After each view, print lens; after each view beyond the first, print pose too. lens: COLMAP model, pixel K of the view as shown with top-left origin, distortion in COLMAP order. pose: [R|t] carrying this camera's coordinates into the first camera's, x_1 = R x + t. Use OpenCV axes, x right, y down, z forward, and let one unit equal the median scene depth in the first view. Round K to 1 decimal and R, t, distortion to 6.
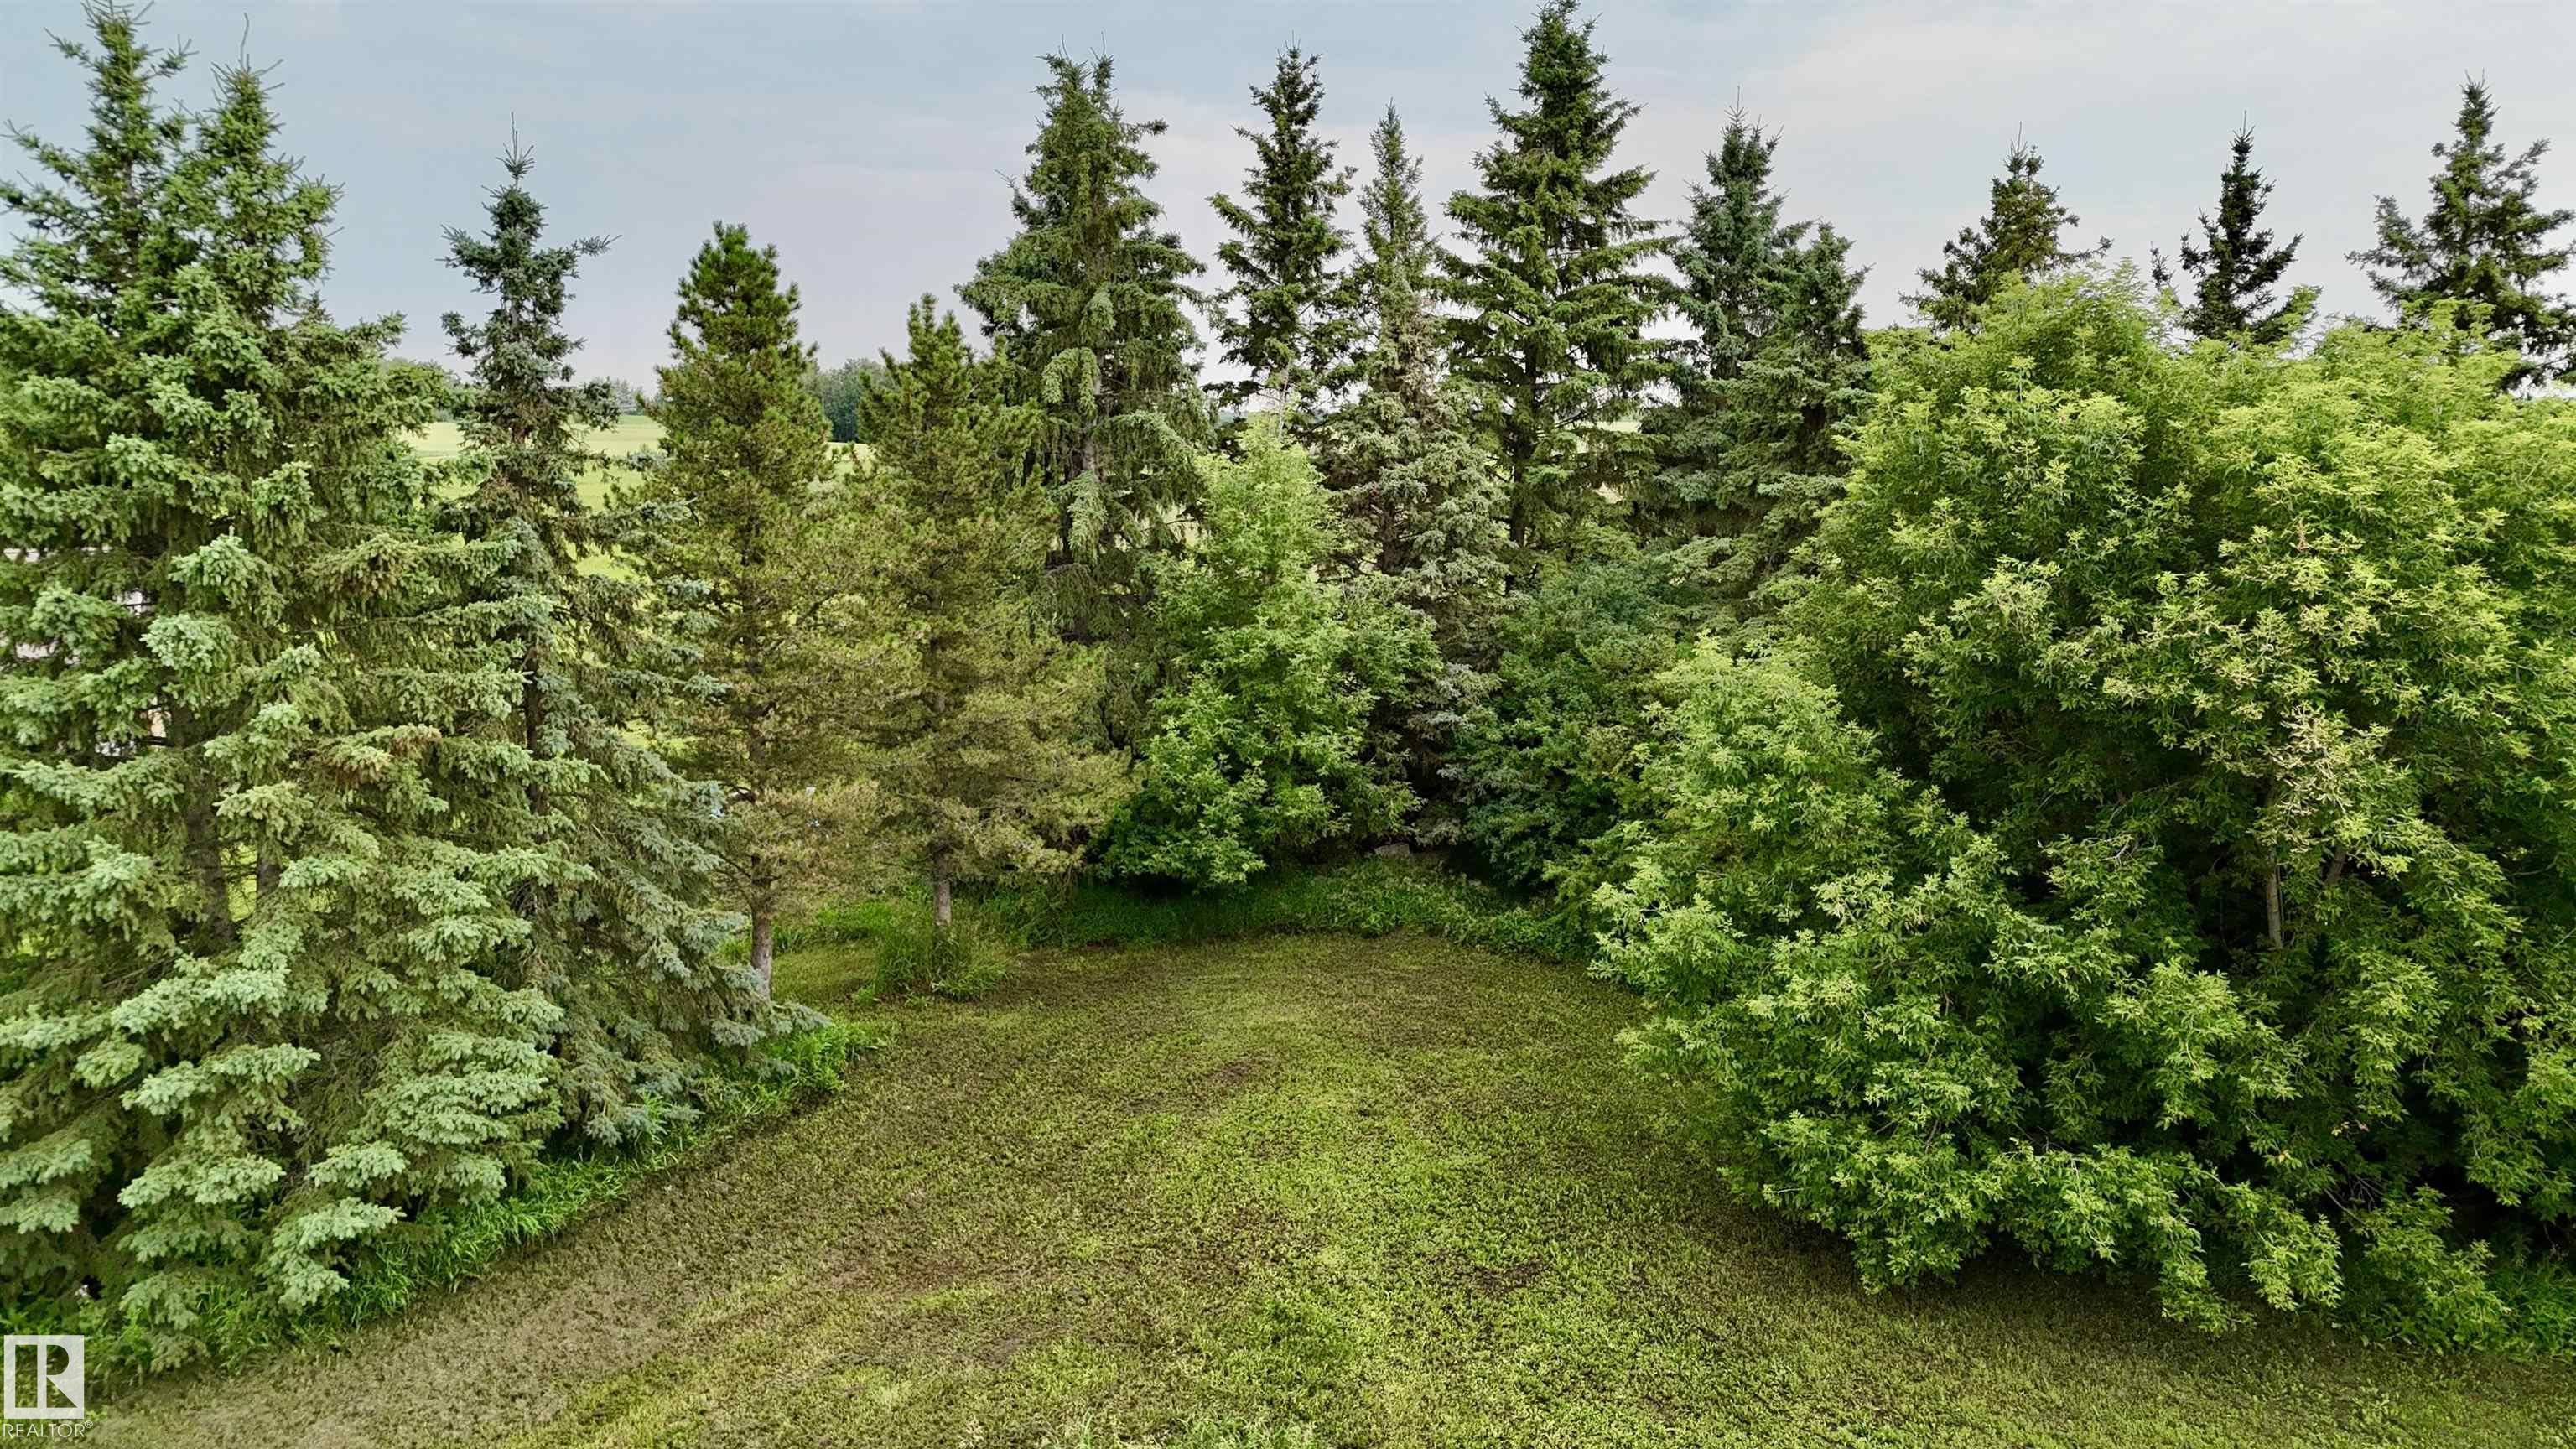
lens RADIAL K [[1892.9, 0, 1284.3], [0, 1892.9, 732.4], [0, 0, 1]] dist [0.073767, -0.066670]
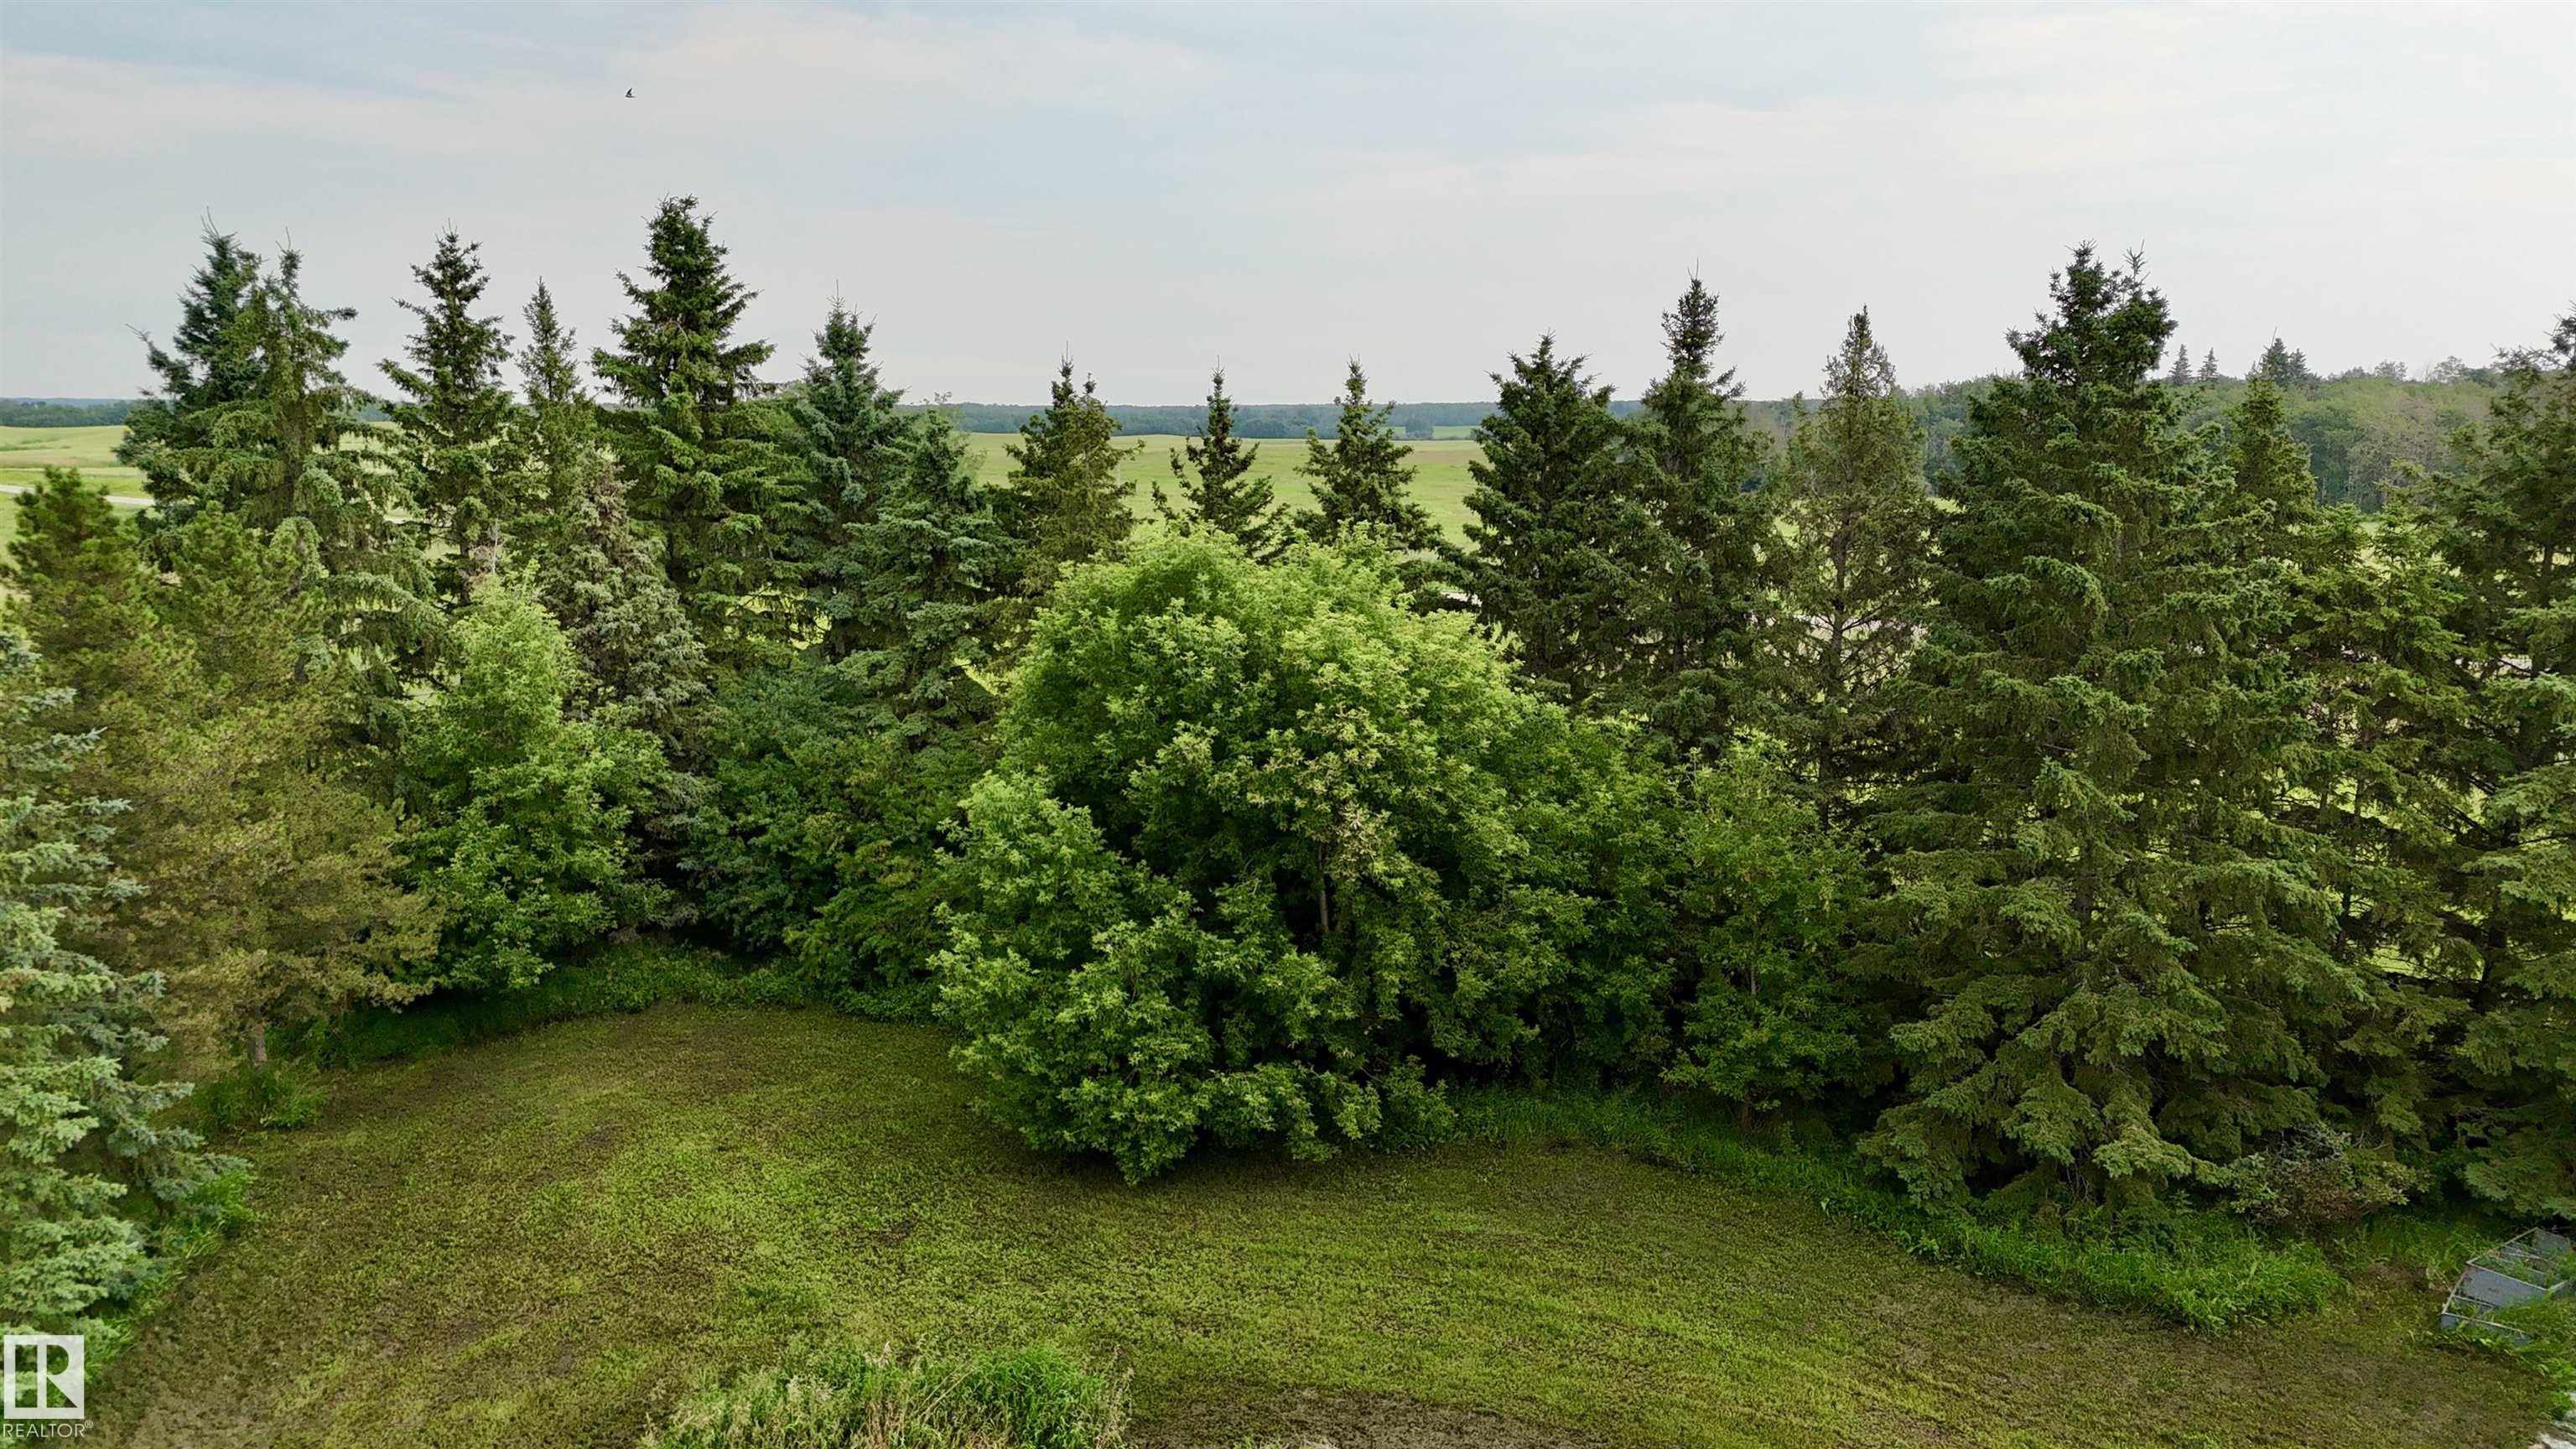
lens RADIAL K [[1892.9, 0, 1299.8], [0, 1892.9, 725.5], [0, 0, 1]] dist [0.073767, -0.066670]
pose [[0.849022, -0.081682, 0.522005, -0.256212], [0.082648, 0.996347, 0.021483, -0.075300], [-0.521853, 0.024903, 0.852672, -0.294931]]
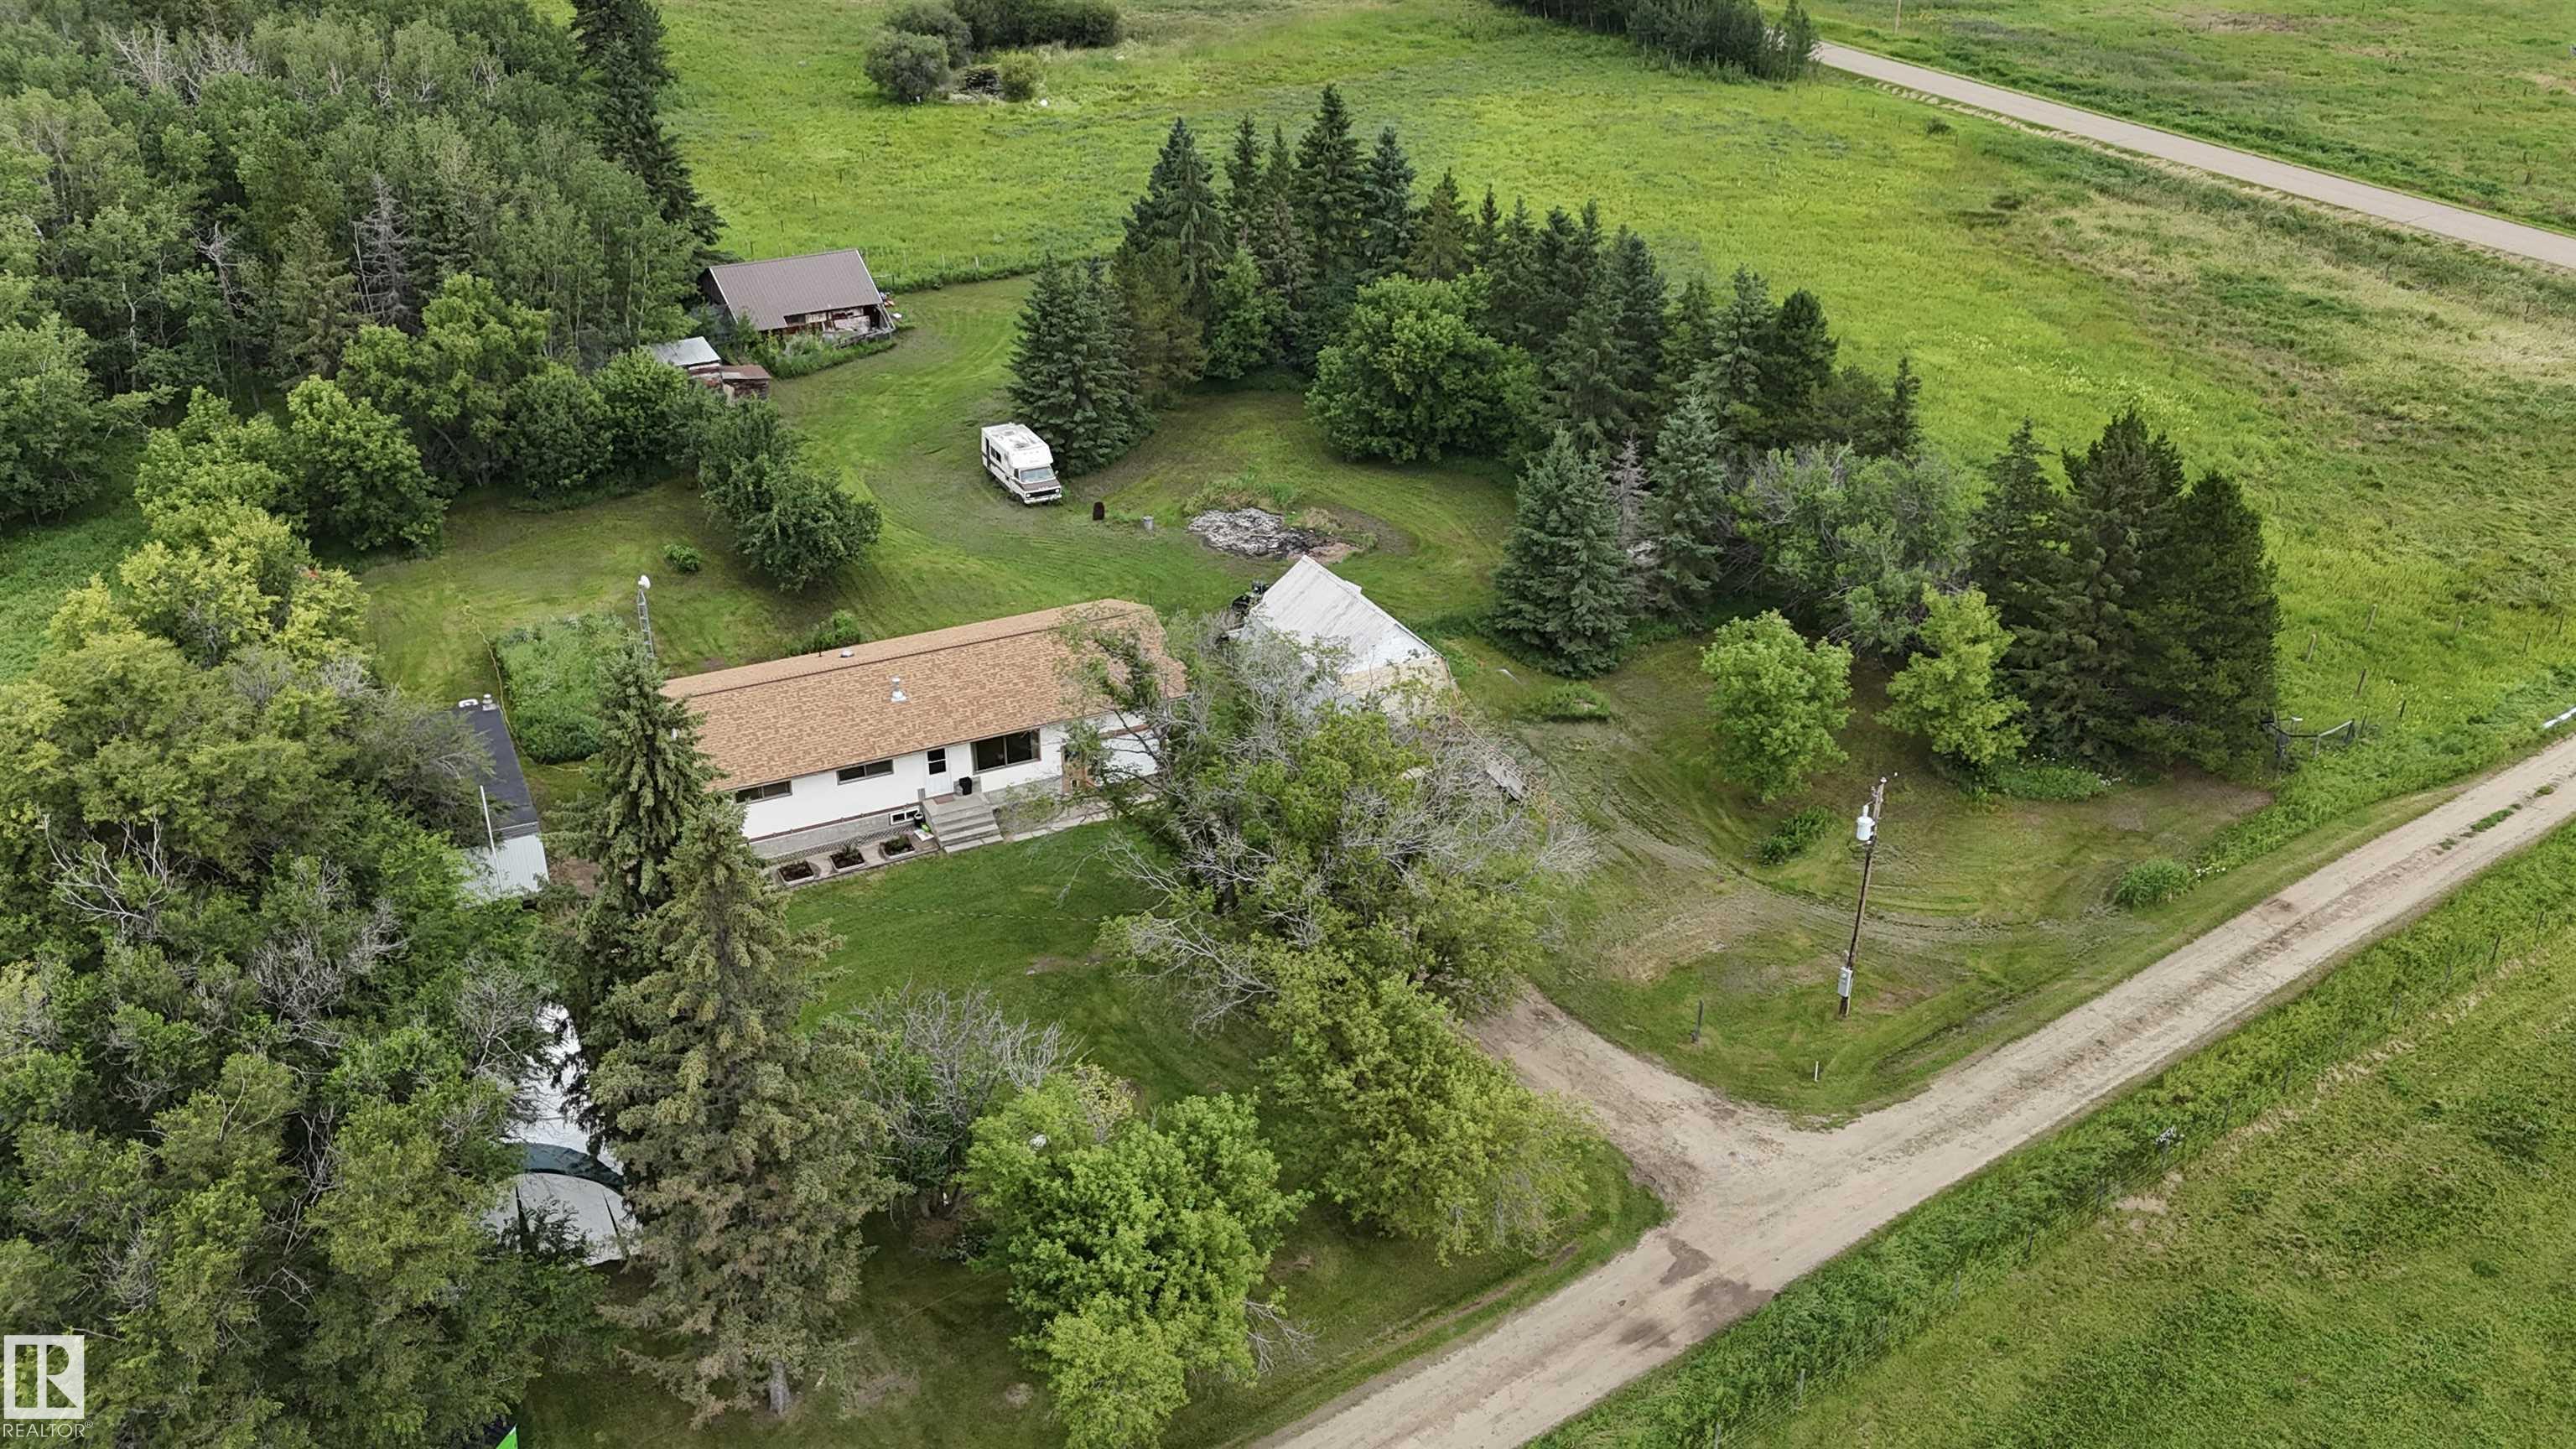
lens RADIAL K [[2220.7, 0, 1303.7], [0, 2220.7, 722.8], [0, 0, 1]] dist [0.099727, -0.149211]
pose [[0.999612, -0.018053, 0.021193, 0.002277], [0.010711, 0.952038, 0.305792, -0.740115], [-0.025697, -0.305446, 0.951862, -4.115865]]
